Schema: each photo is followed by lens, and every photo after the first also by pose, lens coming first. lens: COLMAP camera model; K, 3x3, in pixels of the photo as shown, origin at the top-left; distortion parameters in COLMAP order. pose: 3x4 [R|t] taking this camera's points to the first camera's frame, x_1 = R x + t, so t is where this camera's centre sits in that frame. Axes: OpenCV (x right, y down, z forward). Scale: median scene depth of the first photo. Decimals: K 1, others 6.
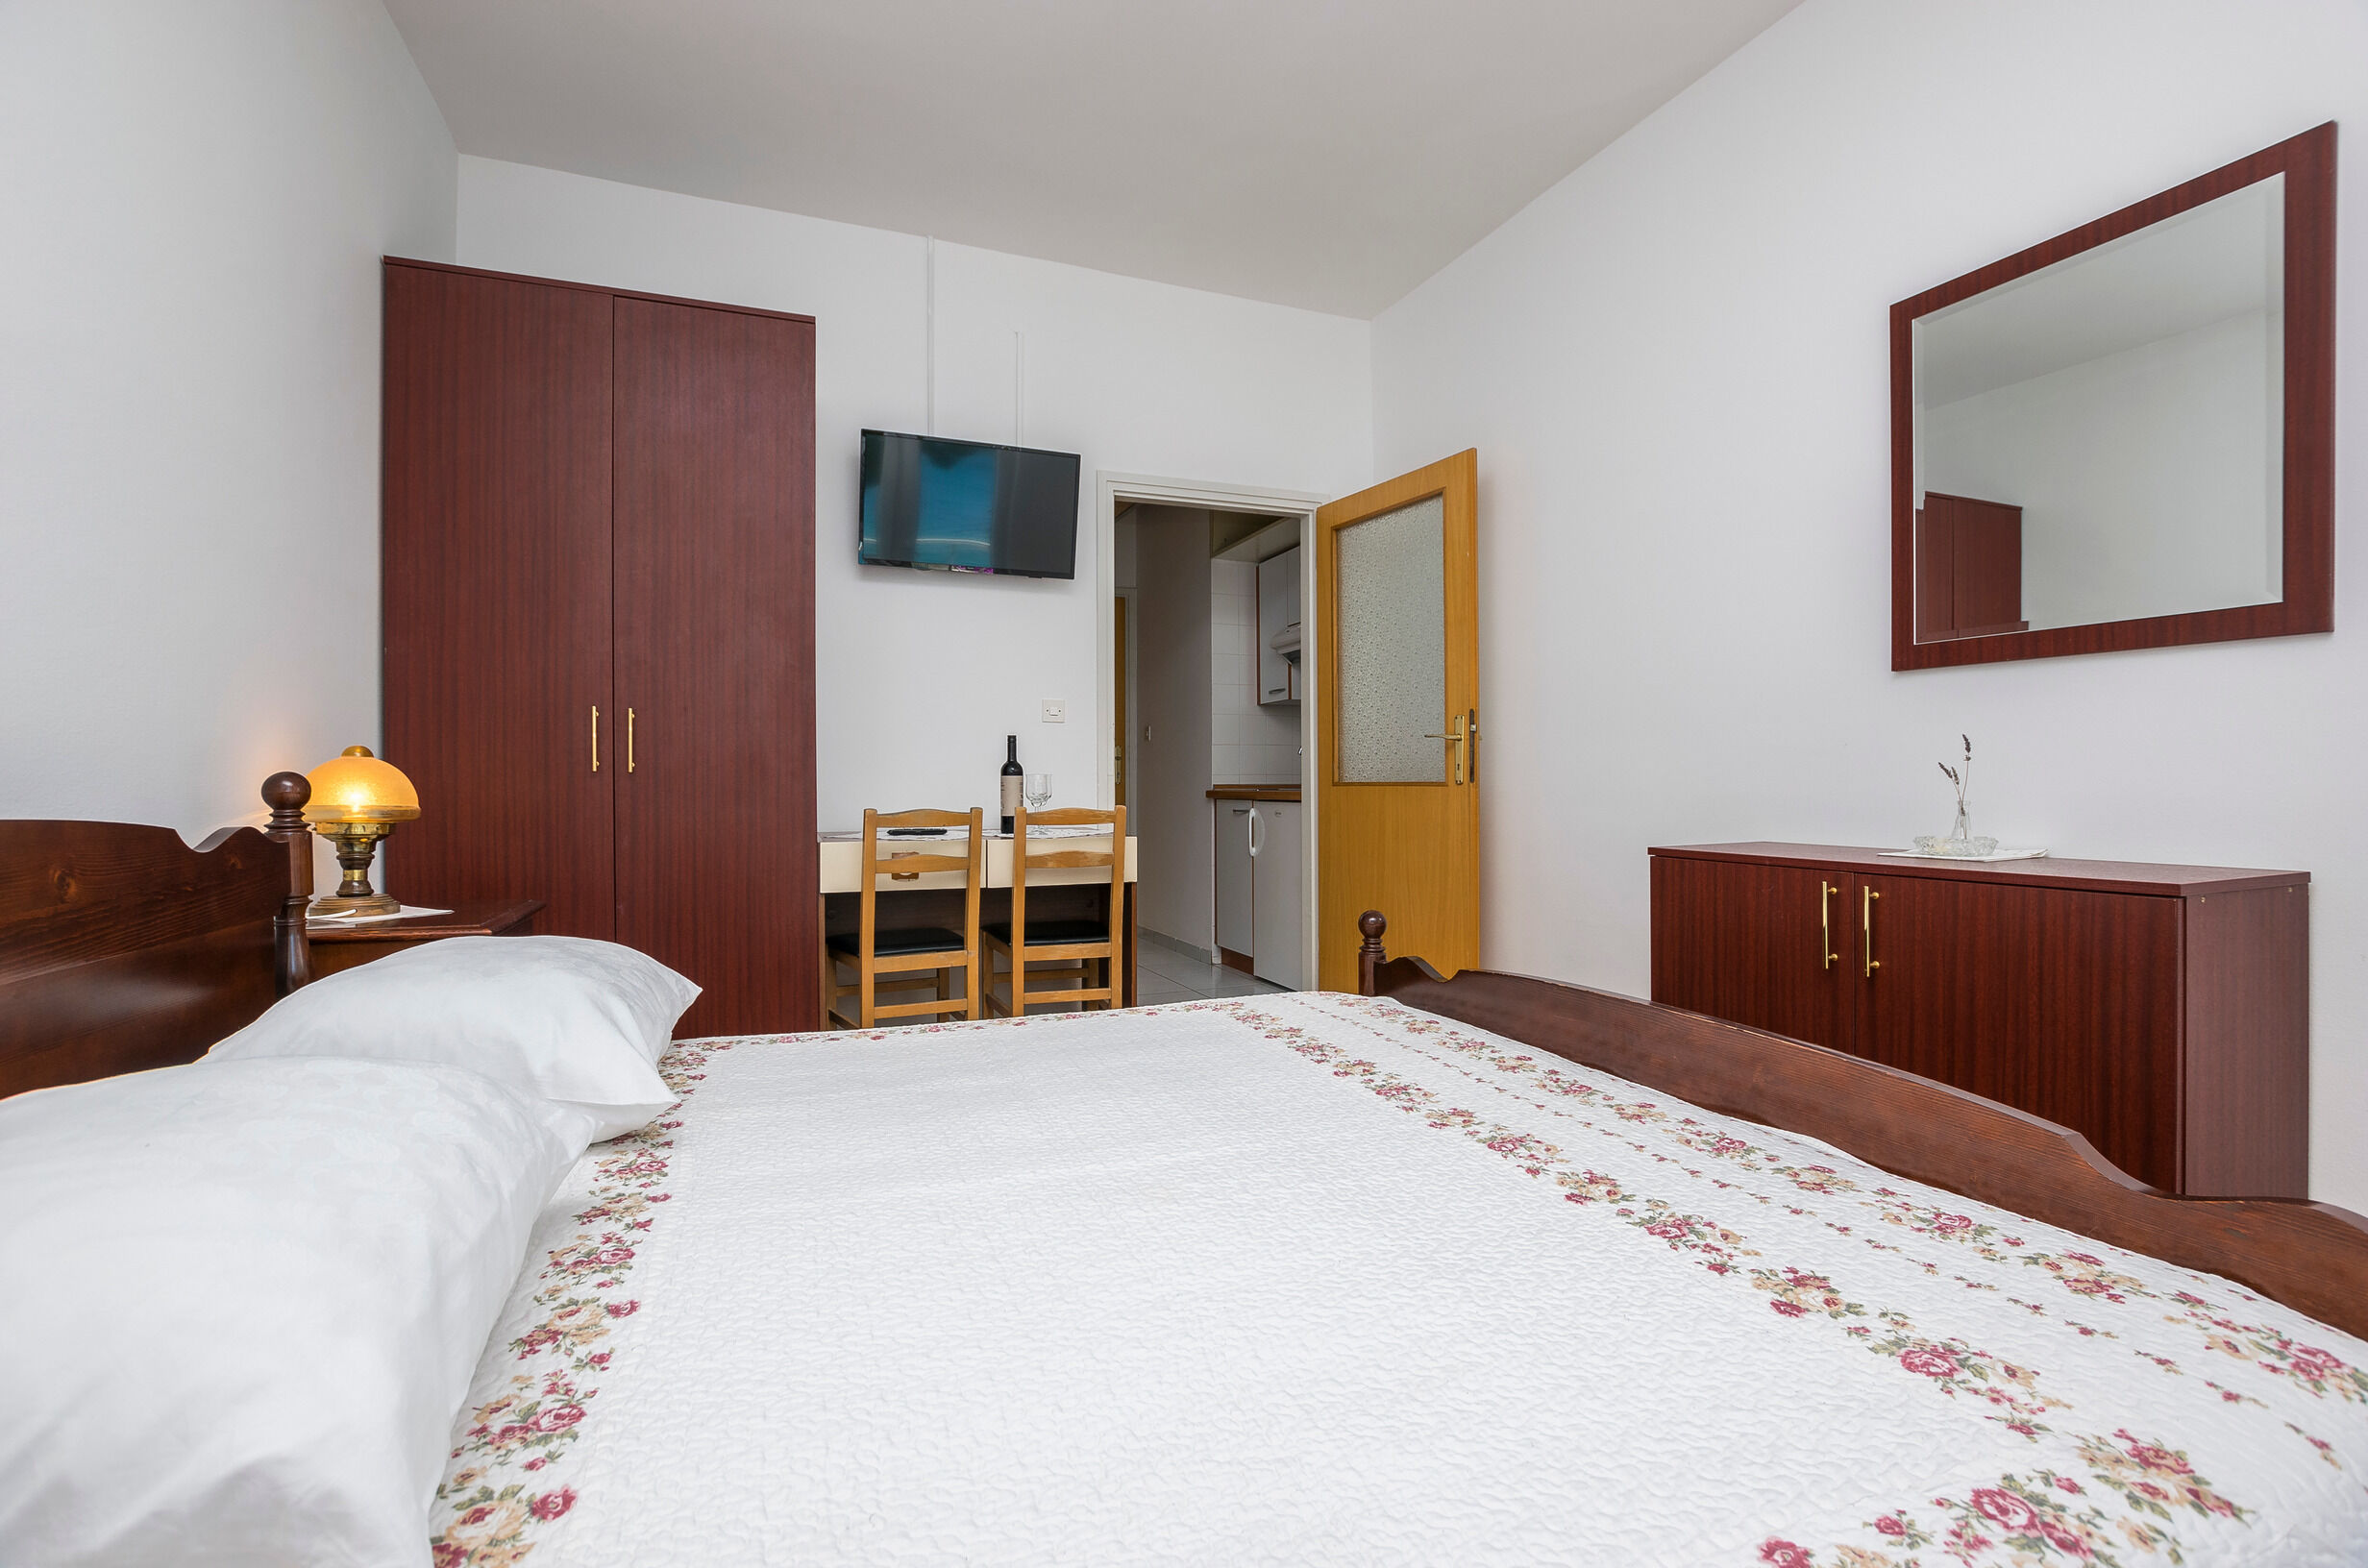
lens RADIAL K [[1056.5, 0, 1202.4], [0, 1056.5, 788.4], [0, 0, 1]] dist [-0.037809, 0.007548]
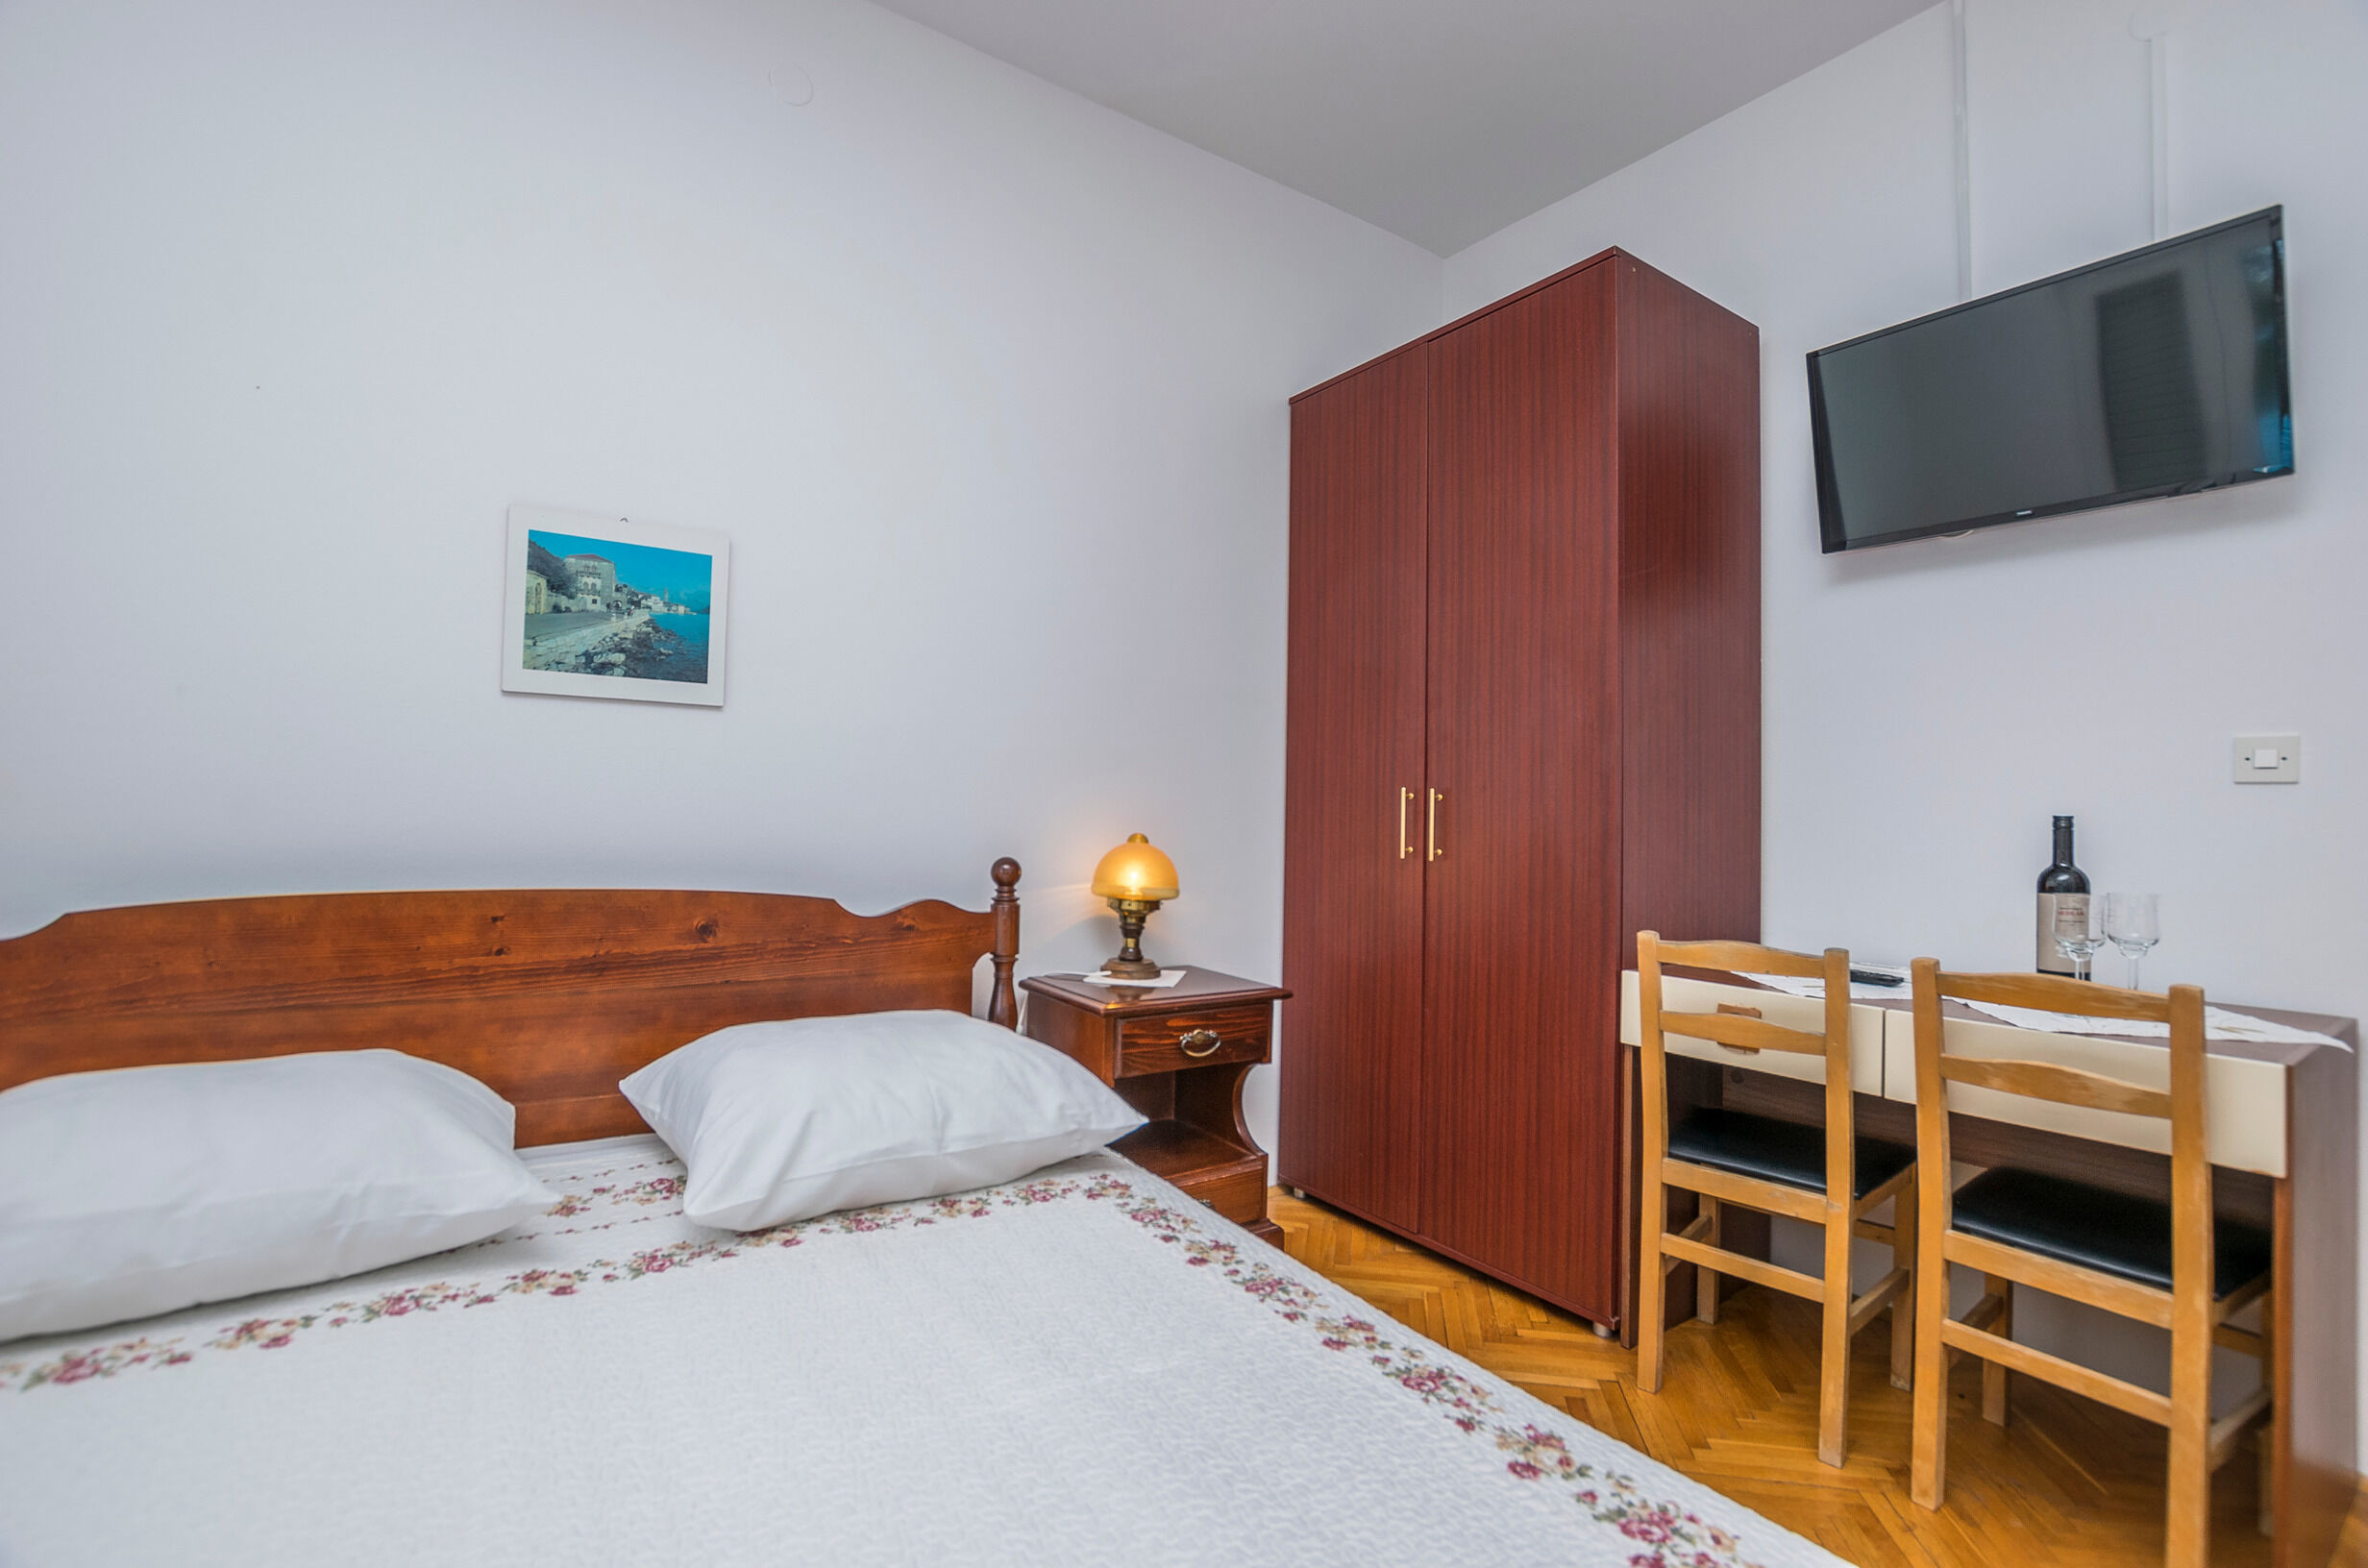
lens RADIAL K [[1056.5, 0, 1192.2], [0, 1056.5, 775.0], [0, 0, 1]] dist [-0.037809, 0.007548]
pose [[0.219896, -0.032331, -0.974987, 0.282599], [-0.027740, 0.998839, -0.039379, -0.046070], [0.975129, 0.035705, 0.218744, 0.581190]]
